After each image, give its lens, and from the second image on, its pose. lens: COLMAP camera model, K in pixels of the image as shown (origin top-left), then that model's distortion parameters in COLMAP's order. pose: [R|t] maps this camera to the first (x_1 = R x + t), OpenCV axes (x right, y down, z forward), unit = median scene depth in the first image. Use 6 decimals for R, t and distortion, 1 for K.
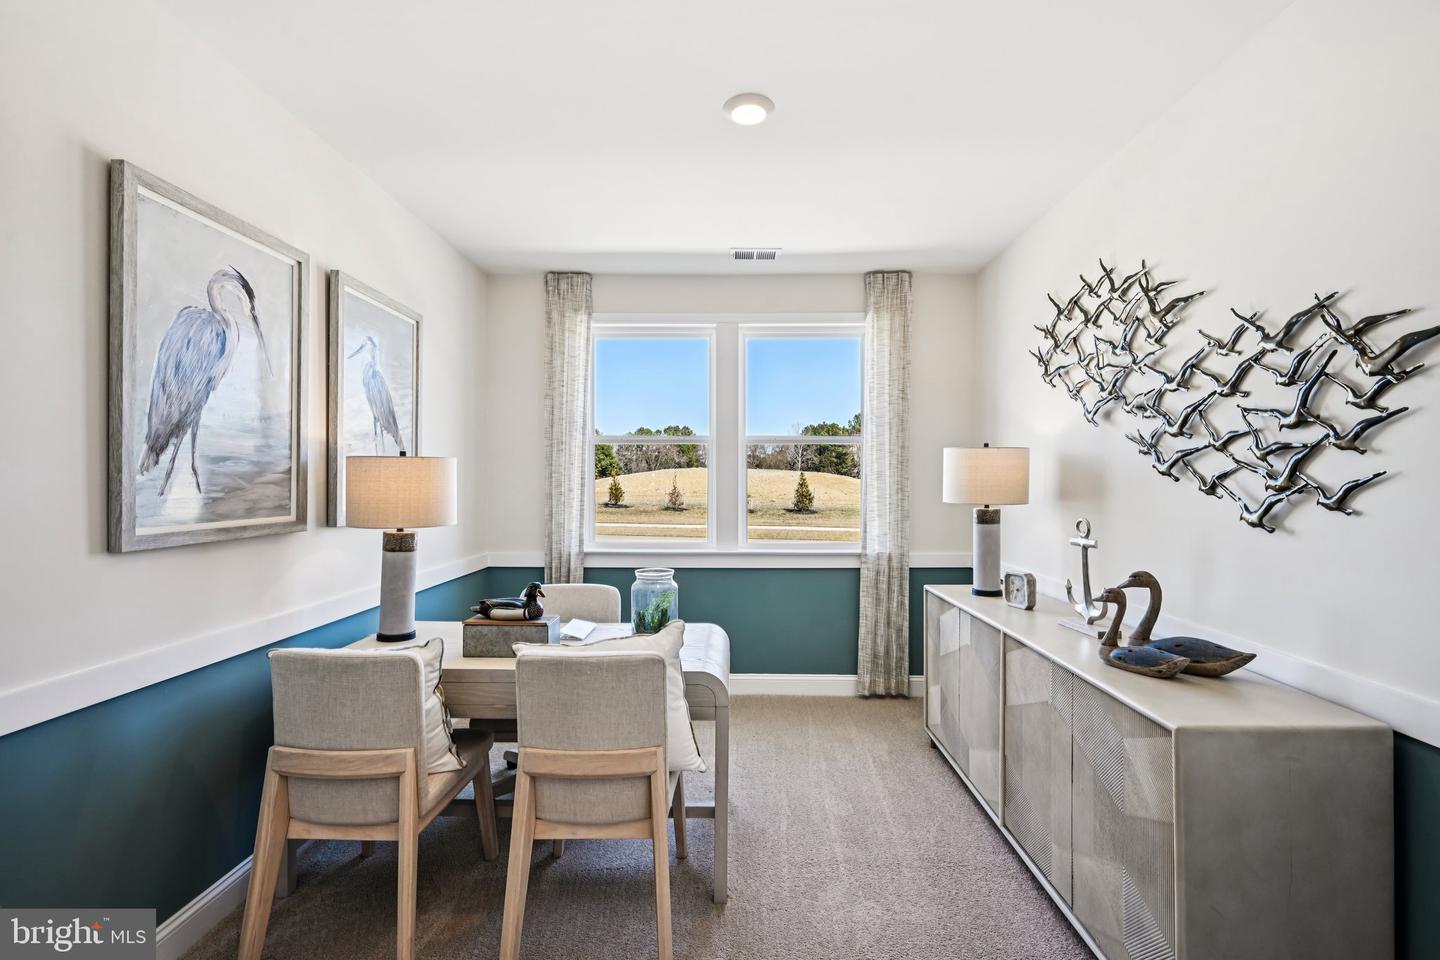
lens RADIAL K [[667.2, 0, 720.0], [0, 667.2, 480.0], [0, 0, 1]] dist [0.001783, 0.000134]
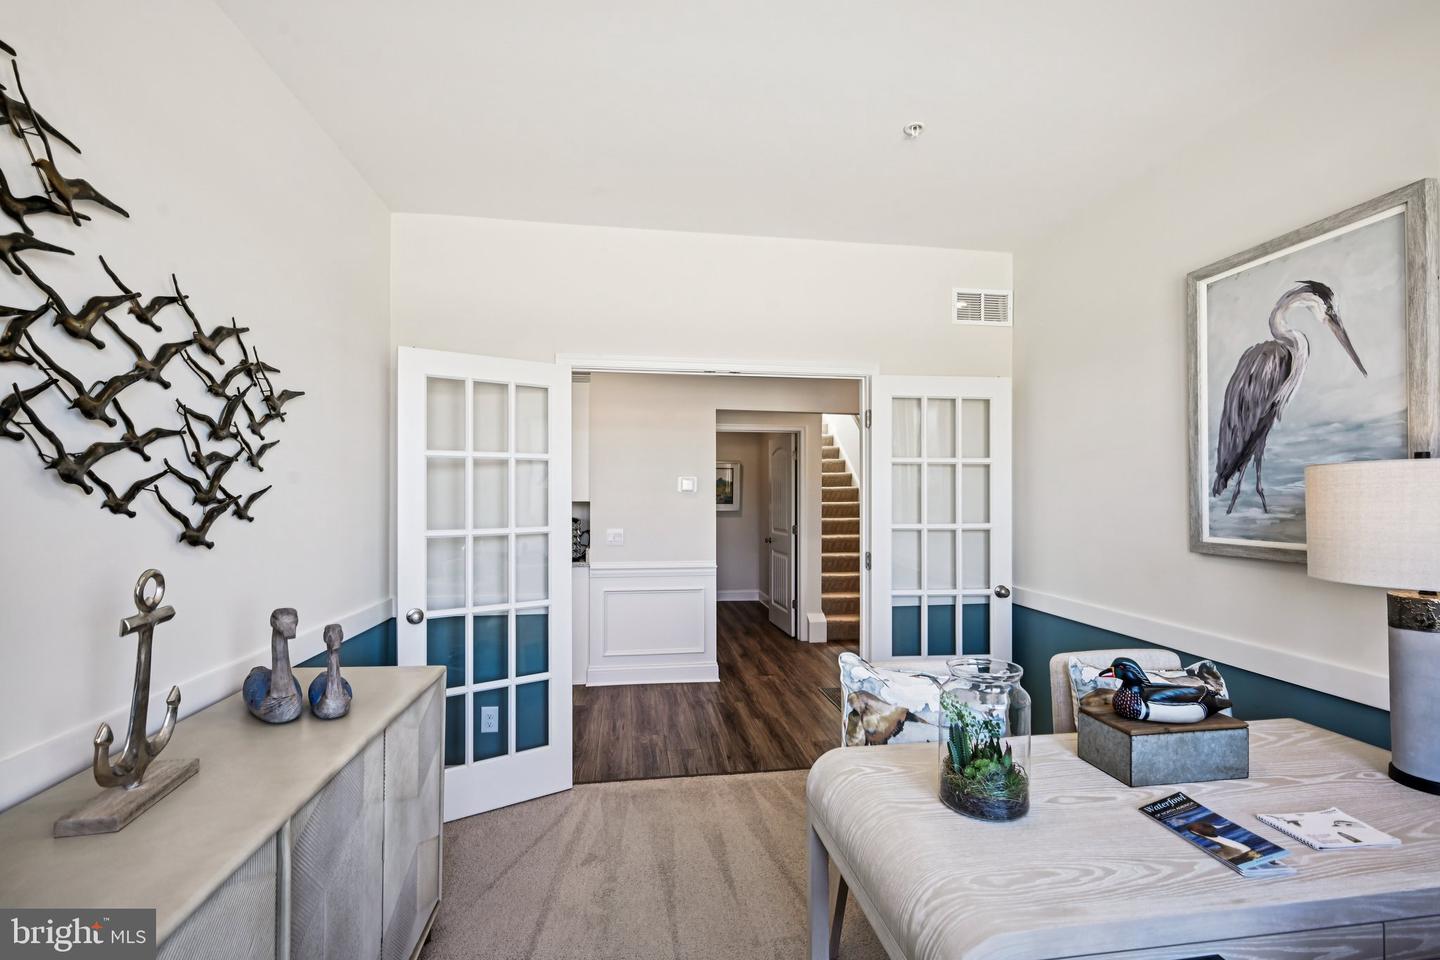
lens RADIAL K [[667.2, 0, 720.0], [0, 667.2, 480.0], [0, 0, 1]] dist [0.001783, 0.000134]
pose [[-0.986273, -0.012718, -0.164632, 0.265449], [-0.010012, 0.999801, -0.017257, -0.006420], [0.164818, -0.015371, -0.986204, 1.900189]]
